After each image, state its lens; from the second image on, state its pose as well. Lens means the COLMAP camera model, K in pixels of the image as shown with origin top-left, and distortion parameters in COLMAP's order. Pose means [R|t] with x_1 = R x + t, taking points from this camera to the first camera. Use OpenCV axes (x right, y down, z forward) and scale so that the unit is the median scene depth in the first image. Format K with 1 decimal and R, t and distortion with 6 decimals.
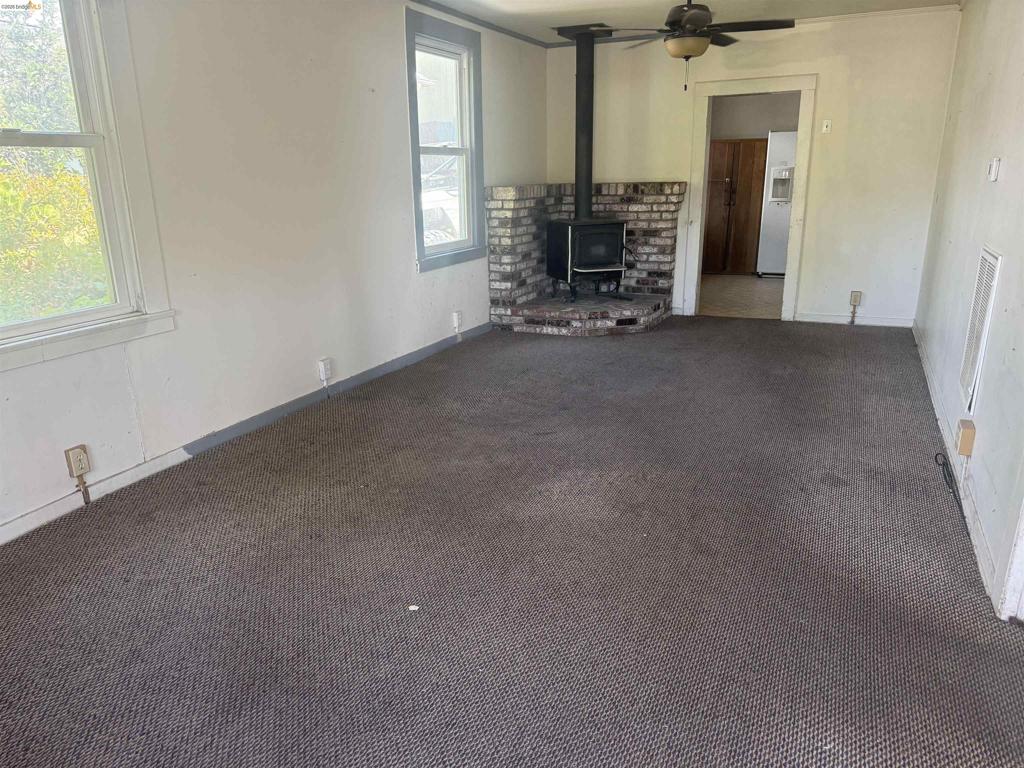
lens RADIAL K [[725.7, 0, 513.5], [0, 725.7, 381.6], [0, 0, 1]] dist [0.057555, -0.073538]
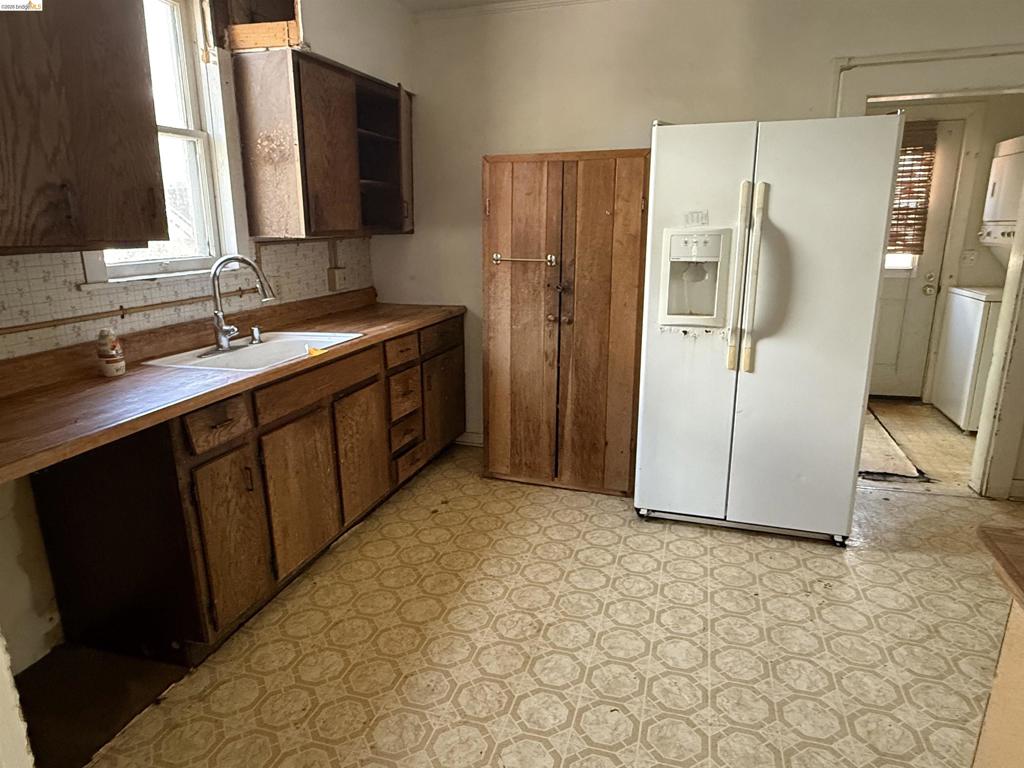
lens RADIAL K [[637.2, 0, 509.9], [0, 637.2, 387.7], [0, 0, 1]] dist [0.004382, -0.000893]
pose [[0.988387, -0.030136, 0.148938, 0.217238], [0.036529, 0.998517, -0.040376, -0.193989], [-0.147500, 0.045347, 0.988022, 0.666956]]
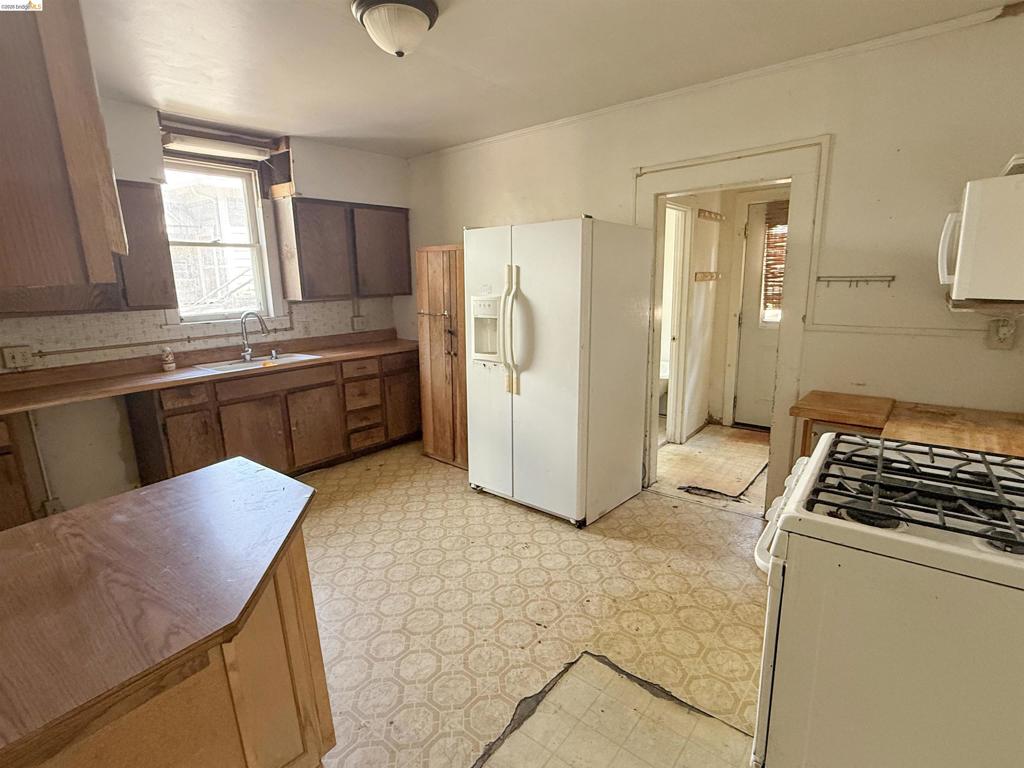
lens RADIAL K [[505.0, 0, 503.9], [0, 505.0, 385.5], [0, 0, 1]] dist [0.003116, 0.000680]
pose [[0.972135, 0.042662, -0.230509, 0.431110], [-0.060907, 0.995498, -0.072618, -0.190223], [0.226373, 0.084634, 0.970357, 0.614119]]
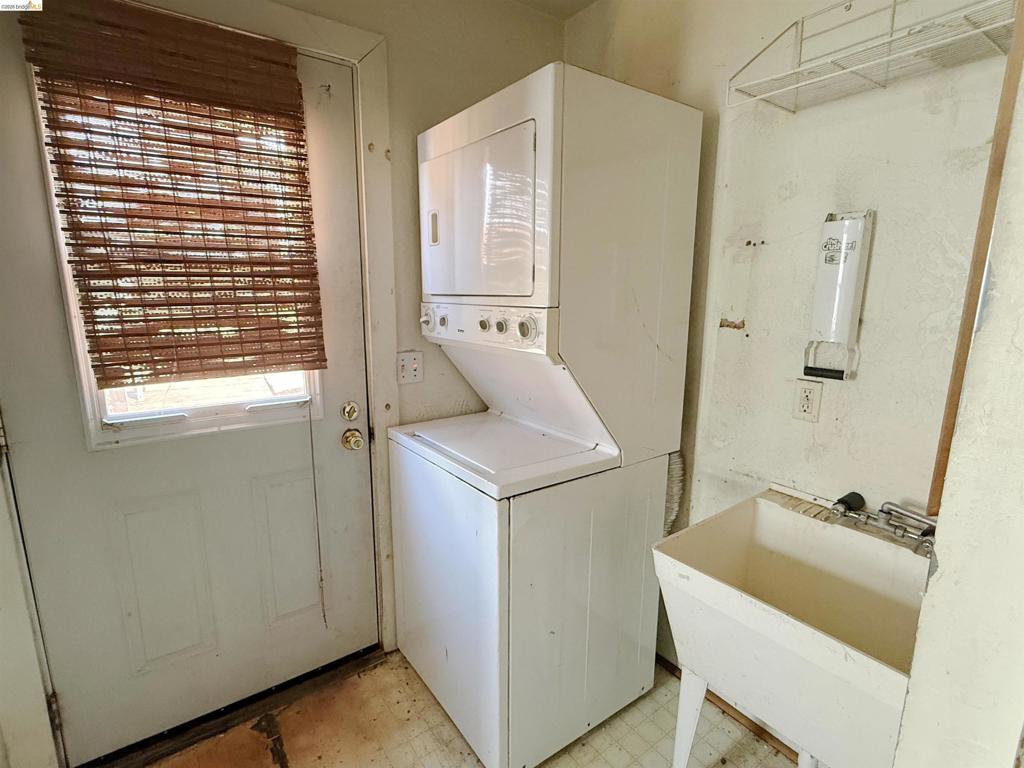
lens RADIAL K [[505.0, 0, 512.7], [0, 505.0, 387.8], [0, 0, 1]] dist [0.003116, 0.000680]
pose [[0.476085, -0.150919, 0.866352, 0.492864], [0.238384, 0.970425, 0.038050, -0.290821], [-0.846473, 0.188409, 0.497982, 0.968478]]
